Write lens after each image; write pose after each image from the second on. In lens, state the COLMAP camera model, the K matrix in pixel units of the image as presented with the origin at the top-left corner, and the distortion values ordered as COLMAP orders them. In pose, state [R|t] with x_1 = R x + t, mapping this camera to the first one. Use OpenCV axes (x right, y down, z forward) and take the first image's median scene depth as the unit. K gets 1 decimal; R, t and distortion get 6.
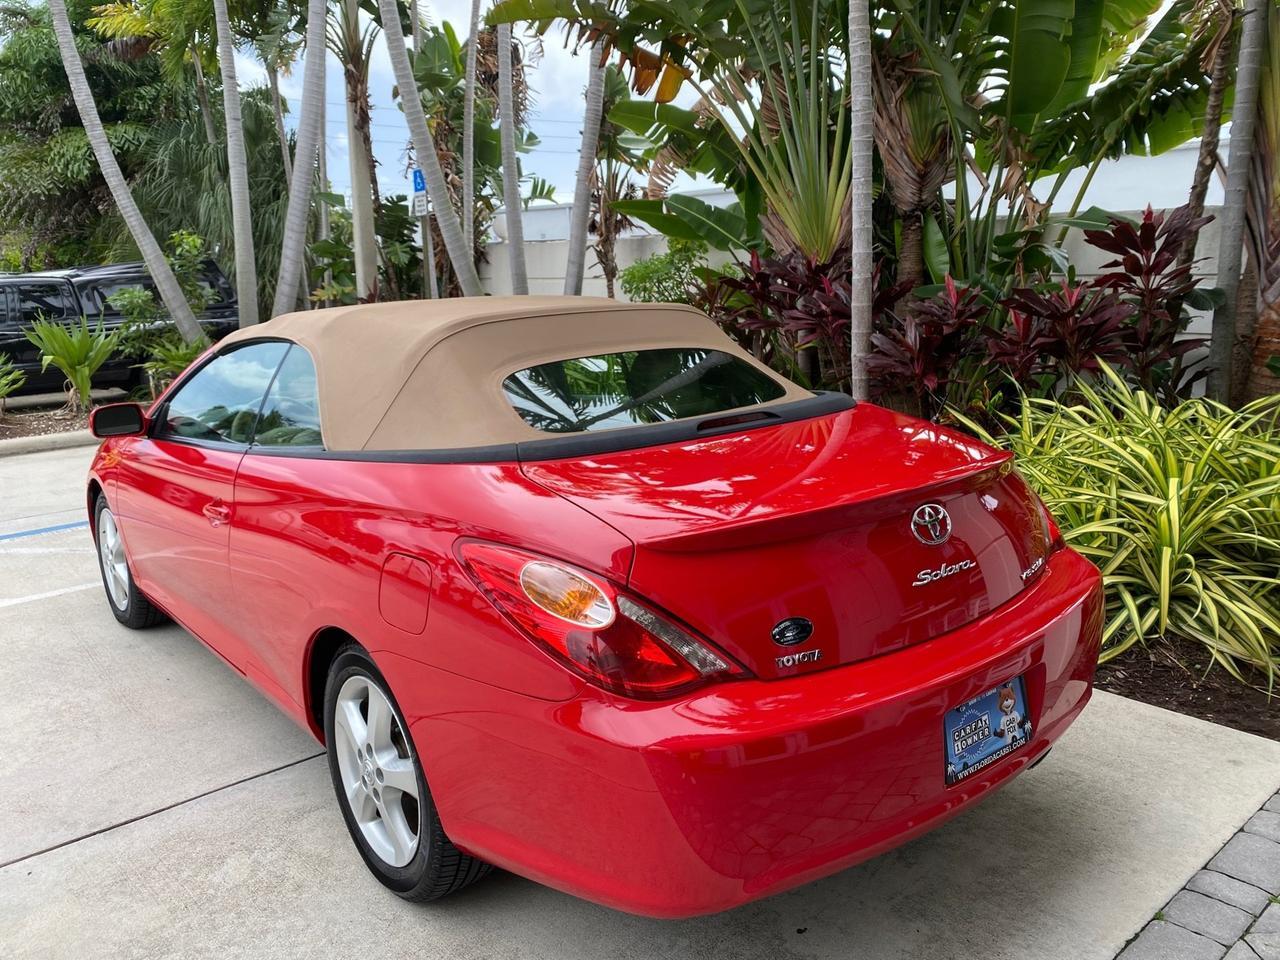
lens RADIAL K [[985.4, 0, 639.9], [0, 985.4, 474.0], [0, 0, 1]] dist [-0.003333, 0.008855]
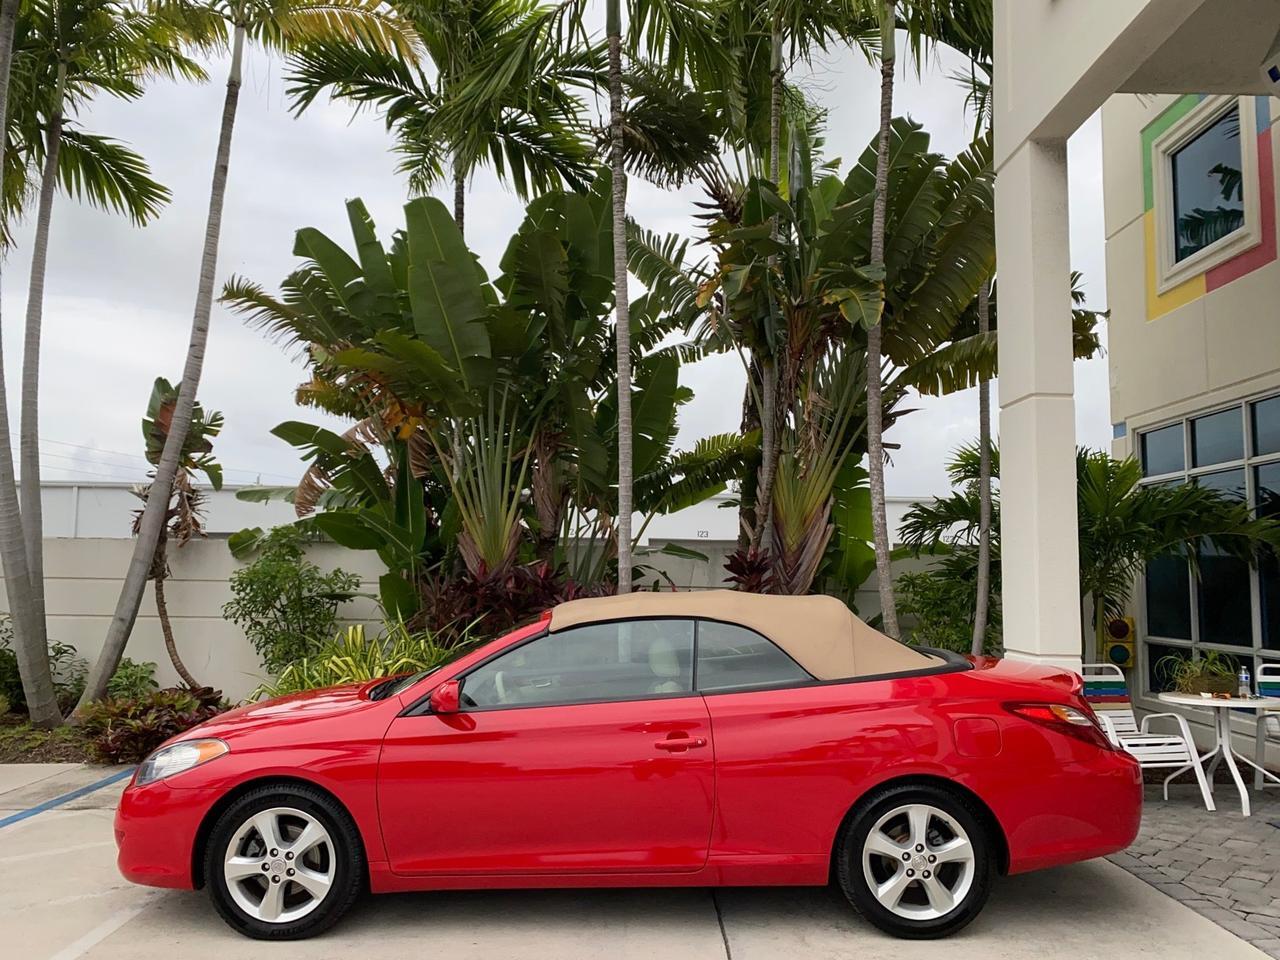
lens RADIAL K [[978.2, 0, 636.2], [0, 978.2, 476.3], [0, 0, 1]] dist [0.013266, -0.001198]
pose [[0.643955, 0.106353, 0.757635, -0.777514], [0.131559, 0.960146, -0.246600, 0.005290], [-0.753667, 0.258473, 0.604299, 0.063381]]
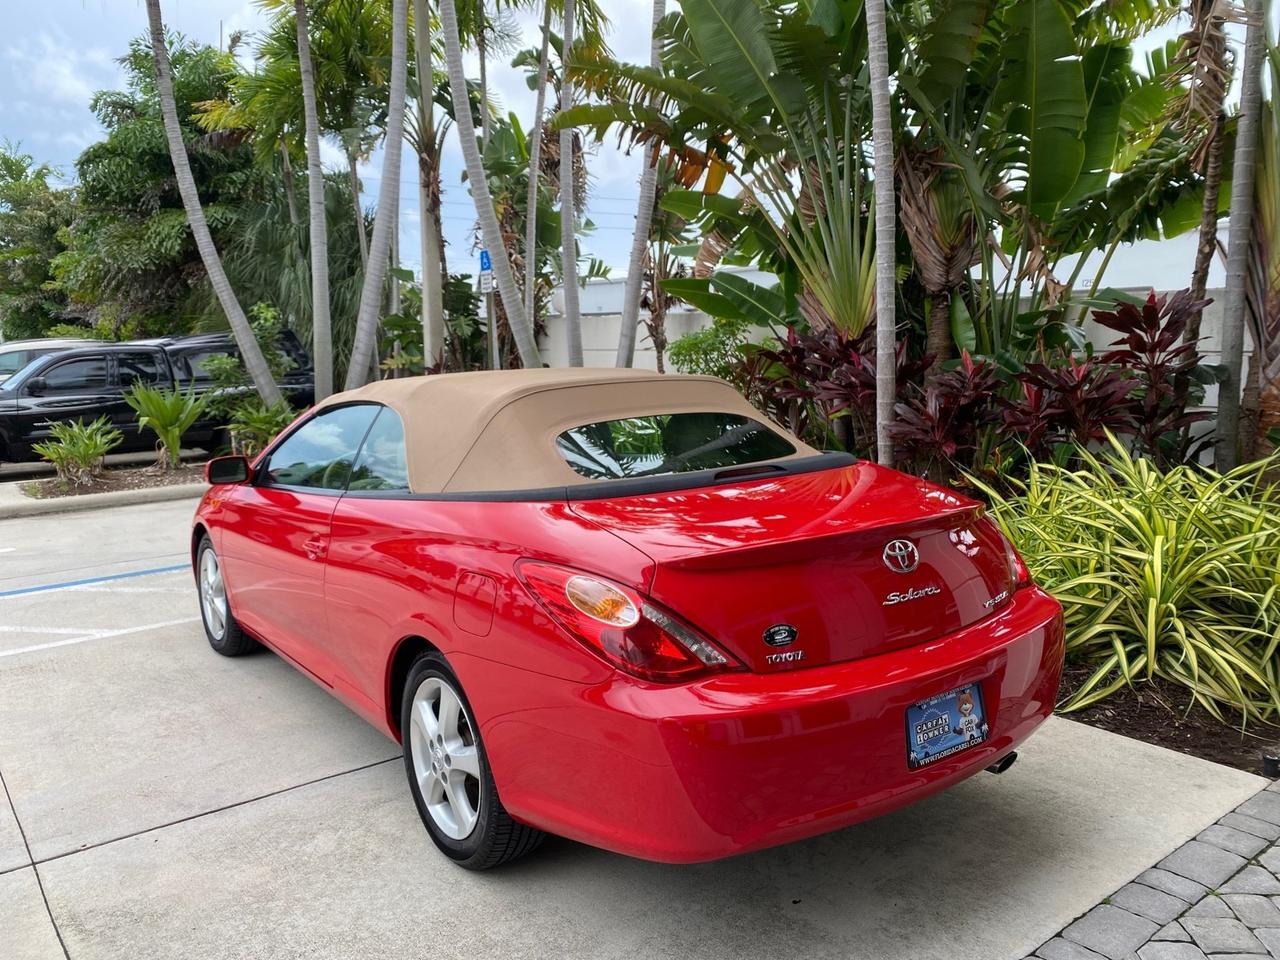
lens RADIAL K [[984.6, 0, 637.7], [0, 984.6, 473.7], [0, 0, 1]] dist [0.004049, -0.003004]
pose [[0.998318, 0.013783, -0.056318, 0.012188], [-0.017664, 0.997459, -0.069011, 0.013096], [0.055223, 0.069890, 0.996025, -0.082858]]
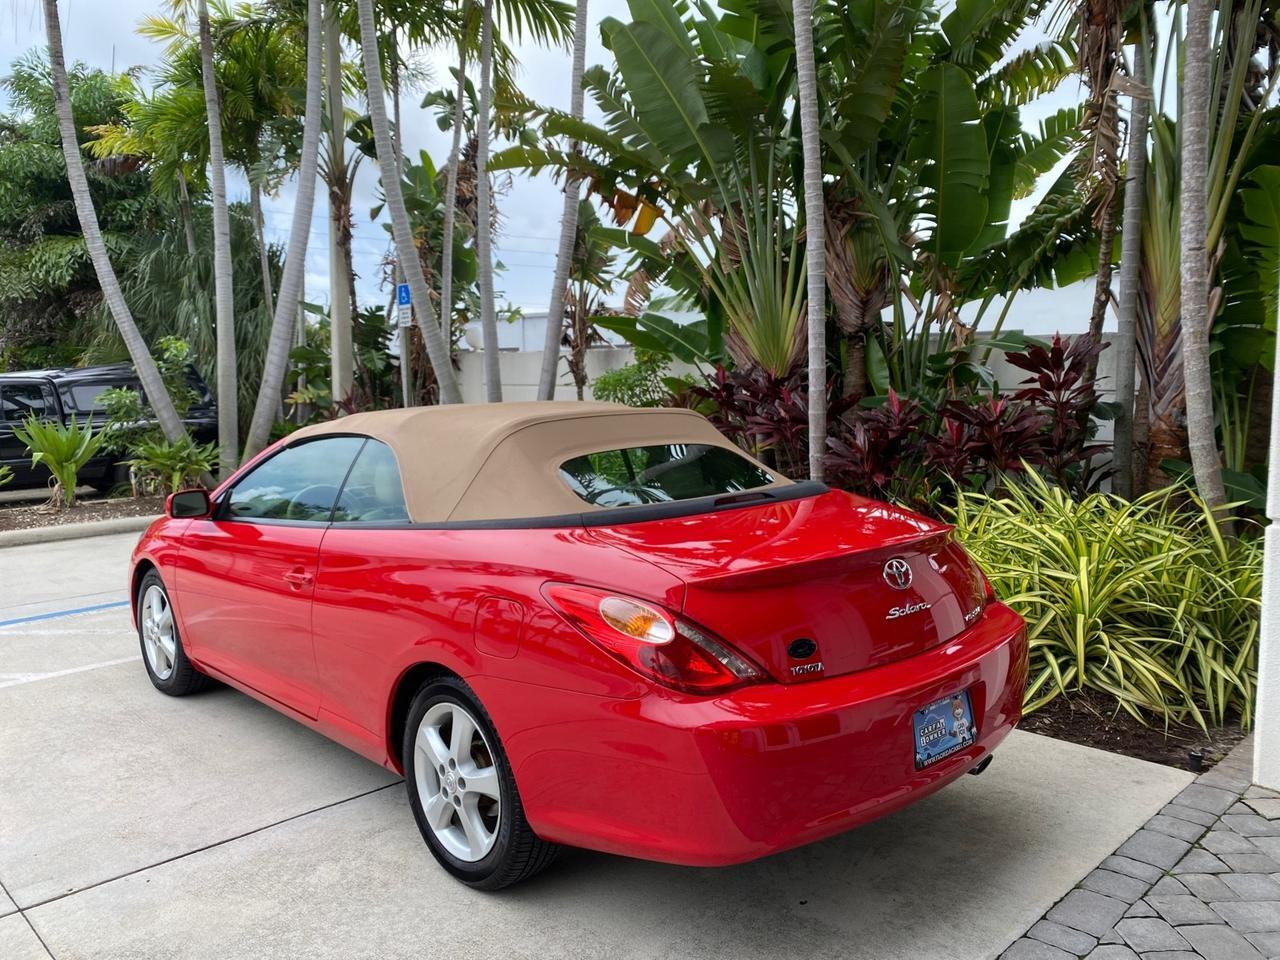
lens RADIAL K [[982.5, 0, 641.5], [0, 982.5, 476.7], [0, 0, 1]] dist [0.006396, -0.004123]
pose [[0.998066, 0.007616, 0.061692, -0.045355], [-0.001190, 0.994626, -0.103524, 0.019474], [-0.062149, 0.103250, 0.992712, -0.106406]]
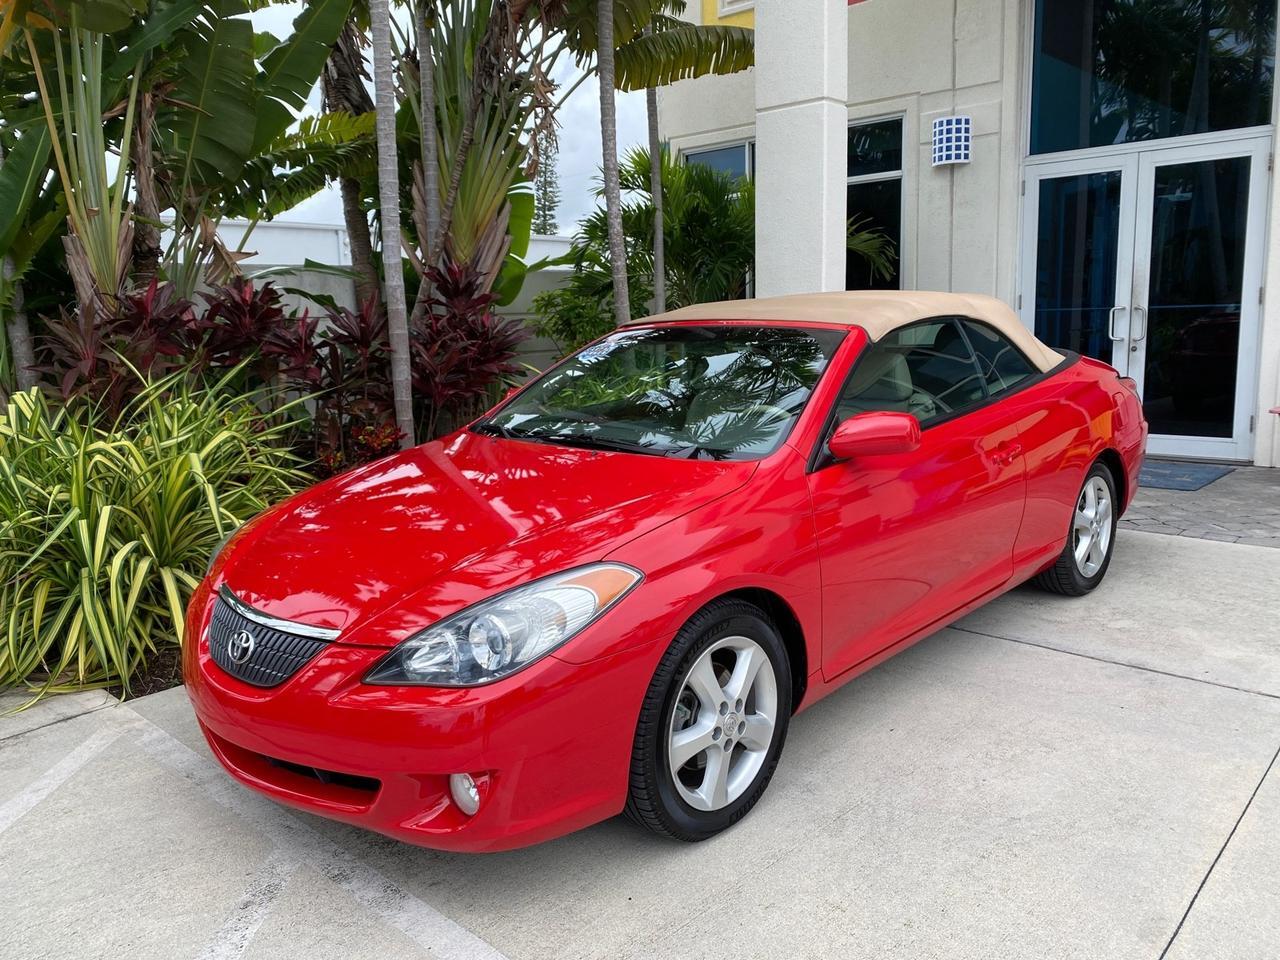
lens RADIAL K [[983.3, 0, 636.4], [0, 983.3, 469.9], [0, 0, 1]] dist [0.012476, -0.011097]
pose [[-0.108579, -0.133542, 0.985077, -0.797454], [0.236667, 0.958971, 0.156089, -0.118451], [-0.965505, 0.250083, -0.072519, 0.768568]]
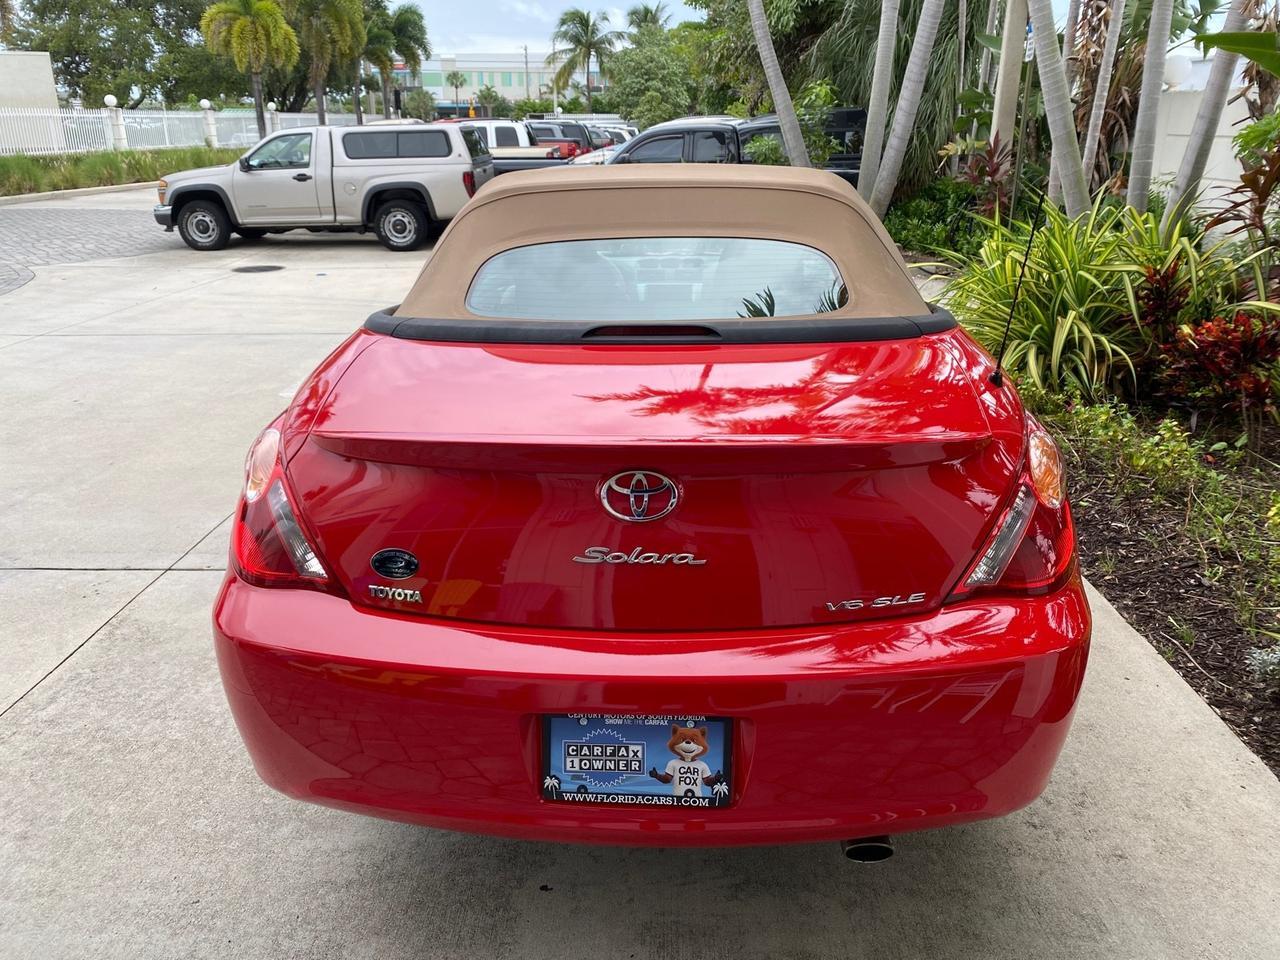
lens RADIAL K [[985.3, 0, 642.6], [0, 985.3, 471.7], [0, 0, 1]] dist [0.003772, -0.001821]
pose [[0.740163, 0.238547, -0.628692, 0.264862], [-0.147142, 0.969758, 0.194728, -0.040490], [0.656131, -0.051623, 0.752879, 0.139911]]
